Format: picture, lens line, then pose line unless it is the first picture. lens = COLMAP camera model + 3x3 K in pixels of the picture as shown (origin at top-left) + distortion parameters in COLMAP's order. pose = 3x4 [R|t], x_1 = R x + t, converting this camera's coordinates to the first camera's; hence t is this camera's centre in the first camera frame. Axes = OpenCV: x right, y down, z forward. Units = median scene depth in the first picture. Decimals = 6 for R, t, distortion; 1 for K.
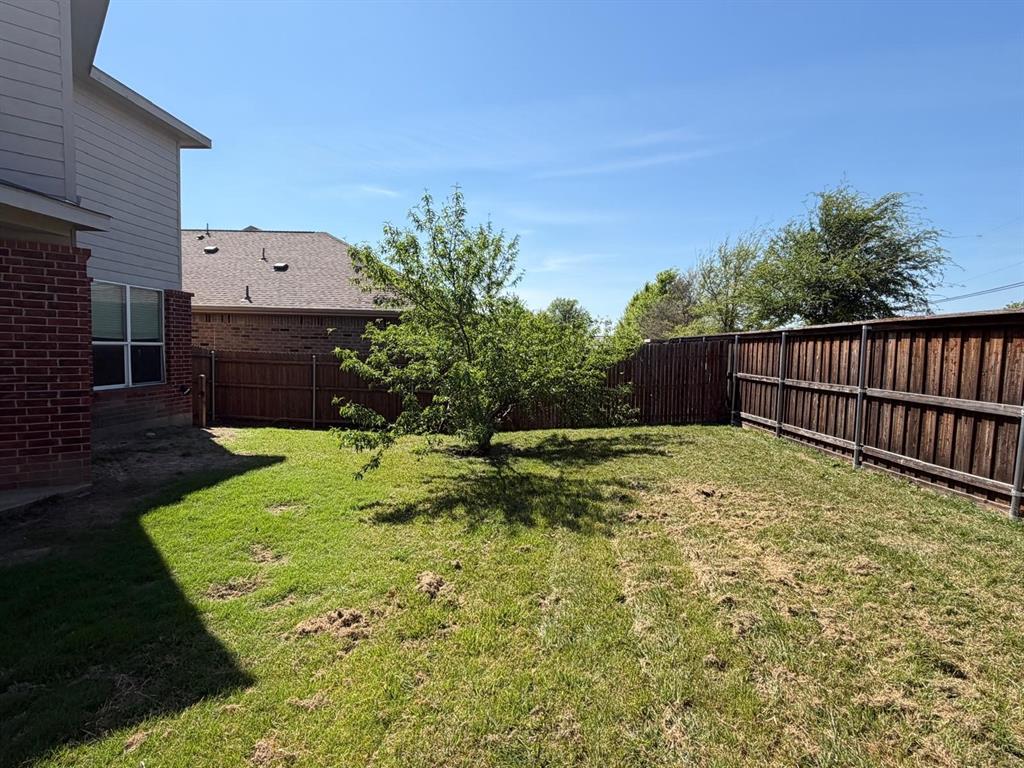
lens RADIAL K [[557.4, 0, 513.6], [0, 557.4, 378.2], [0, 0, 1]] dist [0.001447, 0.000361]
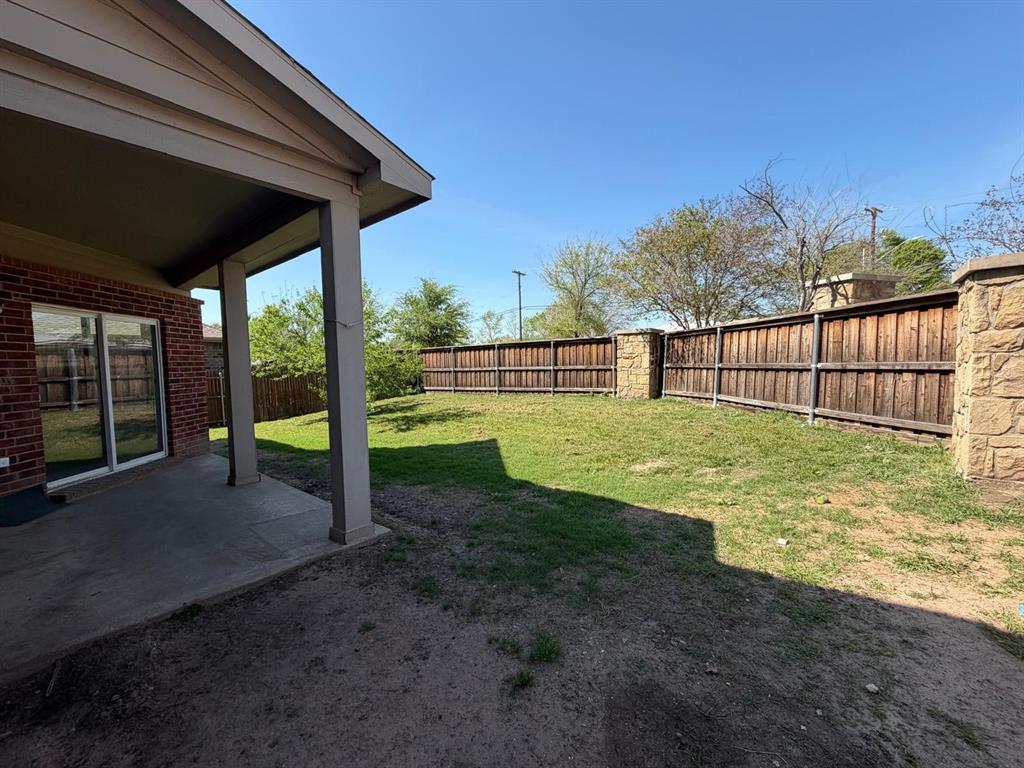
lens RADIAL K [[408.5, 0, 511.3], [0, 408.5, 390.1], [0, 0, 1]] dist [0.001110, 0.000071]
pose [[0.613197, -0.096721, 0.783986, -0.975240], [0.085289, 0.994780, 0.056017, 0.023307], [-0.785312, 0.032516, 0.618246, -0.325651]]
